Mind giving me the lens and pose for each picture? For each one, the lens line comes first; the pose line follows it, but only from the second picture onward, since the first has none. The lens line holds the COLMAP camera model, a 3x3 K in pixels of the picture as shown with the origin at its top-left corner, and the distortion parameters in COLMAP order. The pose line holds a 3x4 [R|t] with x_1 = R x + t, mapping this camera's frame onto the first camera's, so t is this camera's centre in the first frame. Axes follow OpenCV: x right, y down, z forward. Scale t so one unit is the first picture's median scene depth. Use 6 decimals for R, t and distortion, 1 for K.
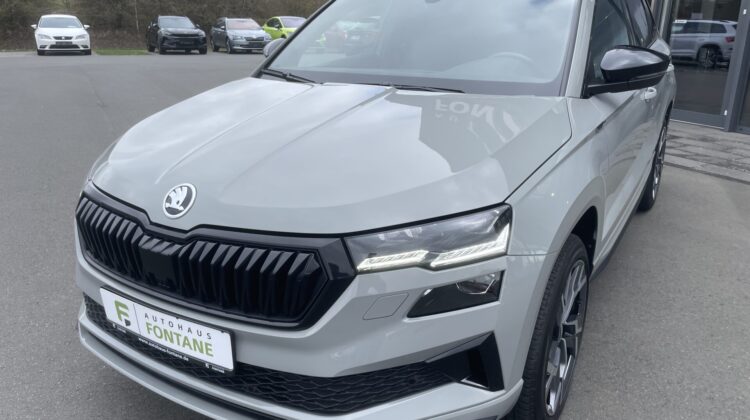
lens RADIAL K [[586.2, 0, 375.0], [0, 586.2, 210.0], [0, 0, 1]] dist [0.062446, -0.117670]
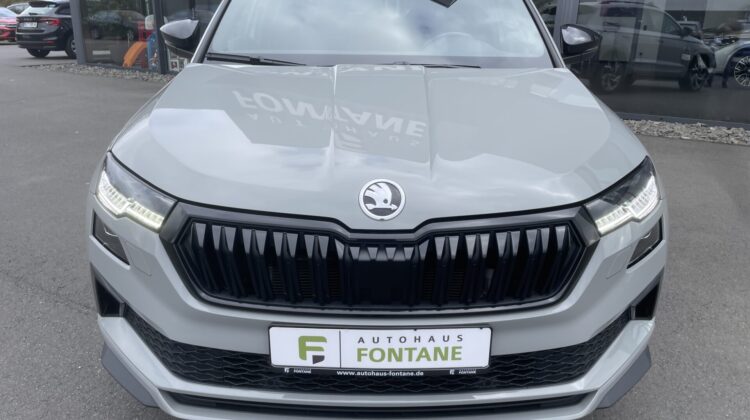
lens RADIAL K [[586.2, 0, 375.0], [0, 586.2, 210.0], [0, 0, 1]] dist [0.062446, -0.117670]
pose [[0.845166, -0.160821, 0.509736, -0.804945], [0.152376, 0.986583, 0.058619, -0.054023], [-0.512324, 0.028129, 0.858331, 0.273104]]
